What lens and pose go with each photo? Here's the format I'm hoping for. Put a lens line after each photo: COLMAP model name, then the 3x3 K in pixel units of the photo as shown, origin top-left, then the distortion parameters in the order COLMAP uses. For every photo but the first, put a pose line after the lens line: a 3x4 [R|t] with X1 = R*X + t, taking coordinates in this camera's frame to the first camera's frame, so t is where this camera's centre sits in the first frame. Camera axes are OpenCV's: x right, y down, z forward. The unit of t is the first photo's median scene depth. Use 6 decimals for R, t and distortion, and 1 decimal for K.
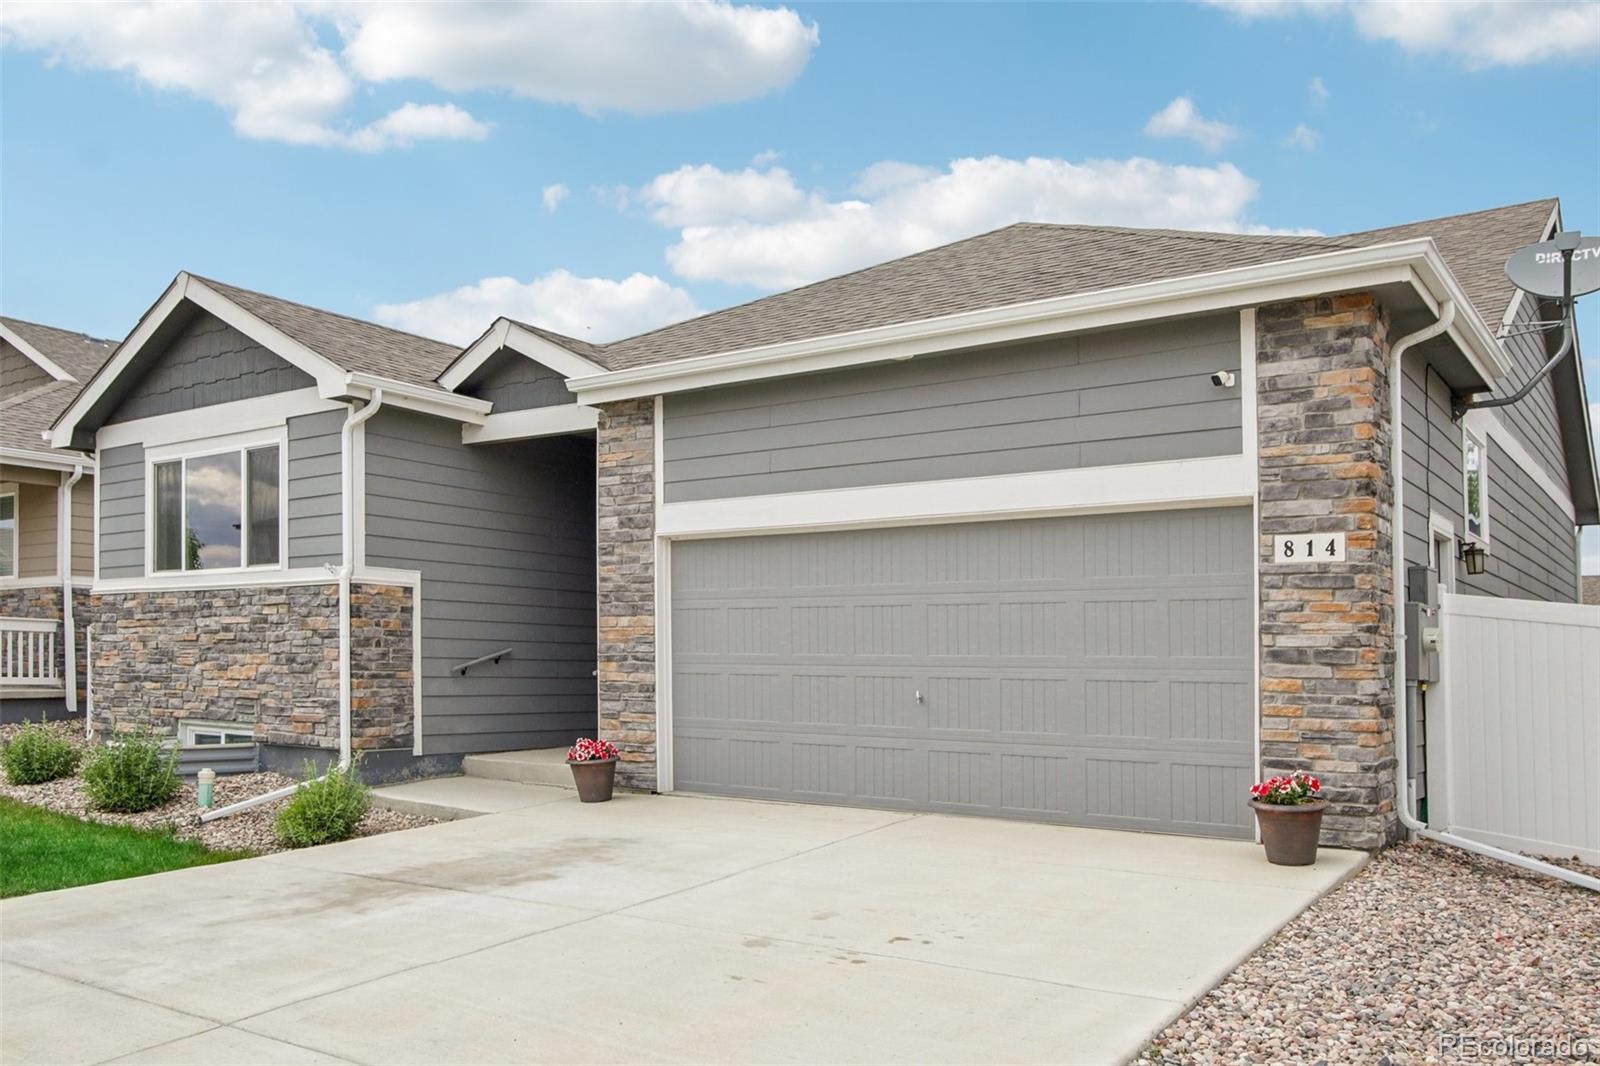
lens RADIAL K [[1339.0, 0, 713.2], [0, 1339.0, 618.5], [0, 0, 1]] dist [0.000576, -0.001029]
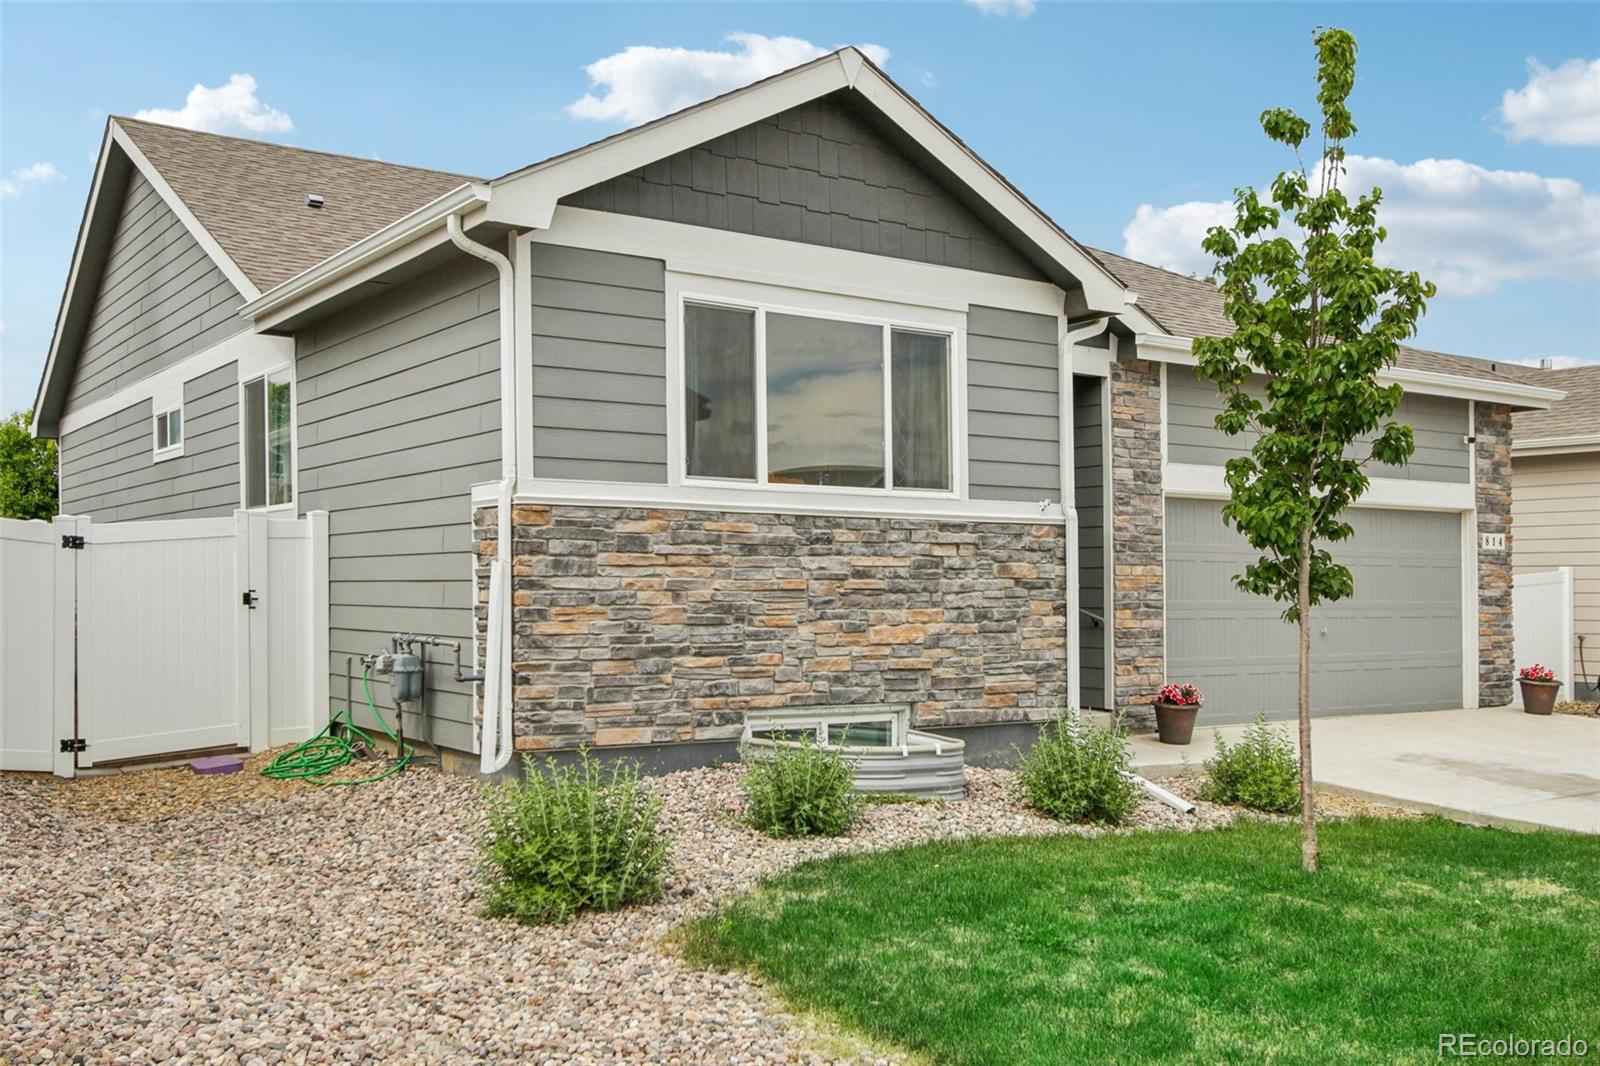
lens RADIAL K [[1544.0, 0, 798.2], [0, 1544.0, 513.0], [0, 0, 1]] dist [0.001642, 0.005523]
pose [[0.313662, 0.034477, 0.948909, -1.264102], [-0.037811, 0.999001, -0.023799, -0.003936], [-0.948782, -0.028415, 0.314652, 0.855703]]
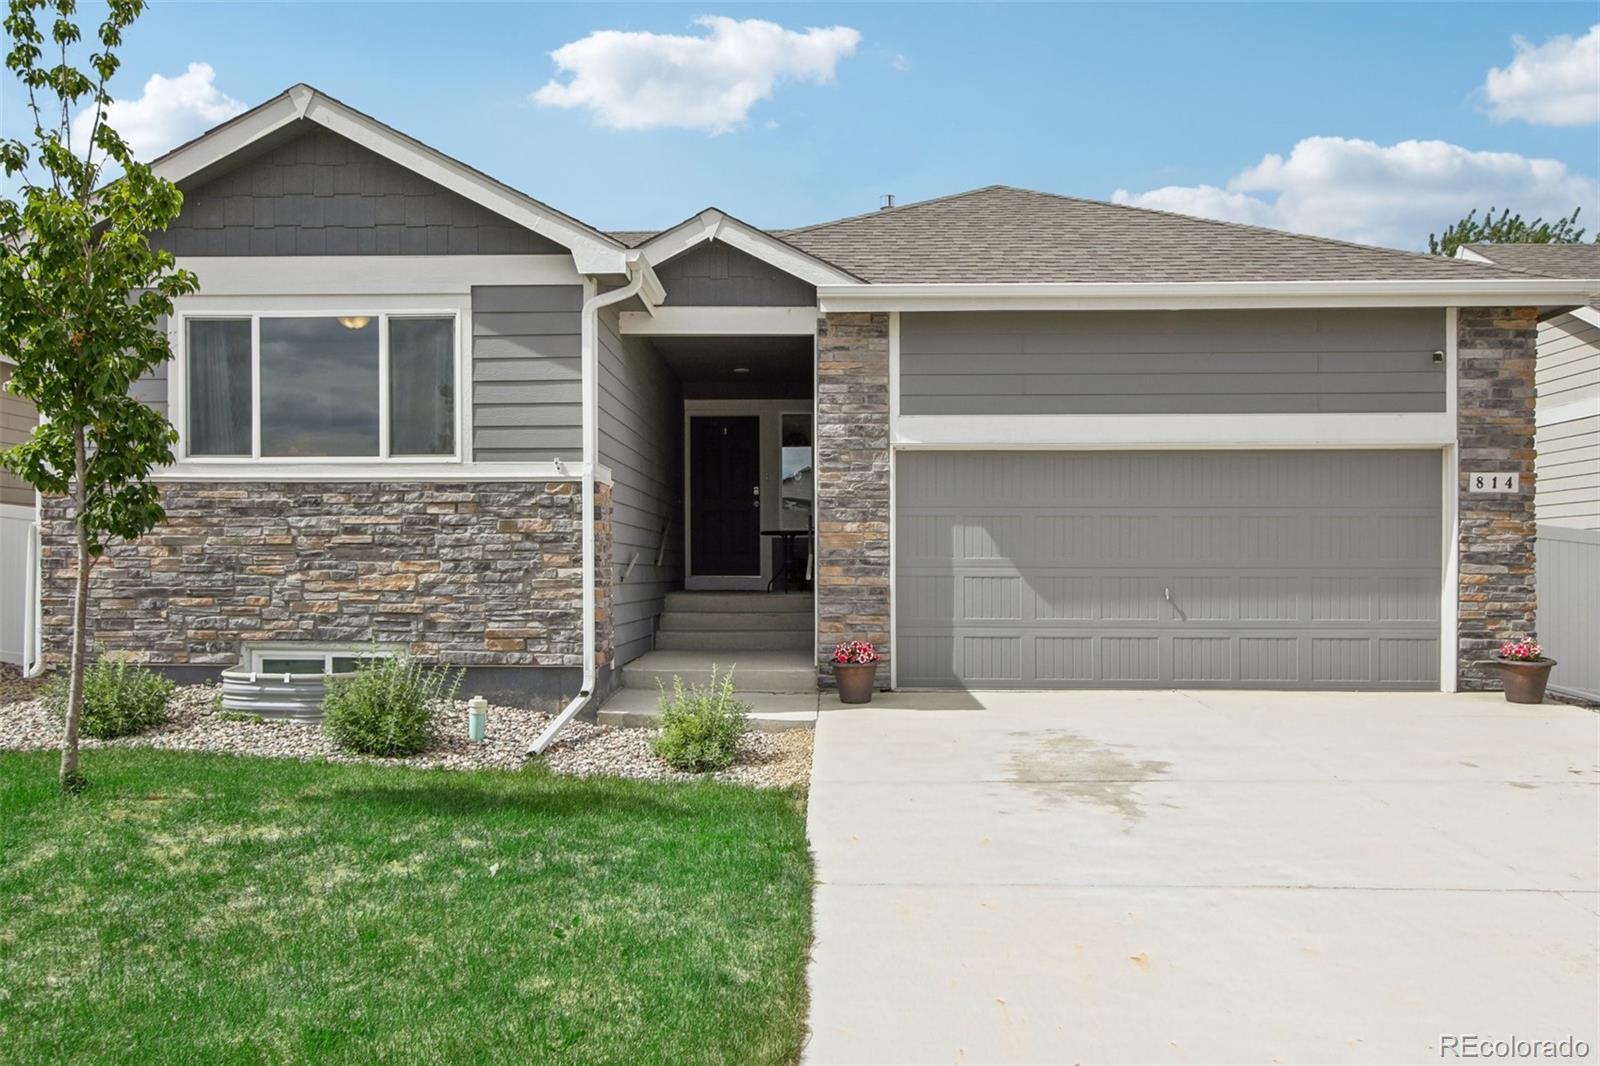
lens RADIAL K [[1301.6, 0, 800.0], [0, 1301.6, 533.0], [0, 0, 1]] dist [0.003304, 0.003961]
pose [[0.818326, 0.005655, 0.574726, -0.659950], [-0.012204, 0.999897, 0.007539, -0.000153], [-0.574624, -0.013184, 0.818311, 0.201416]]
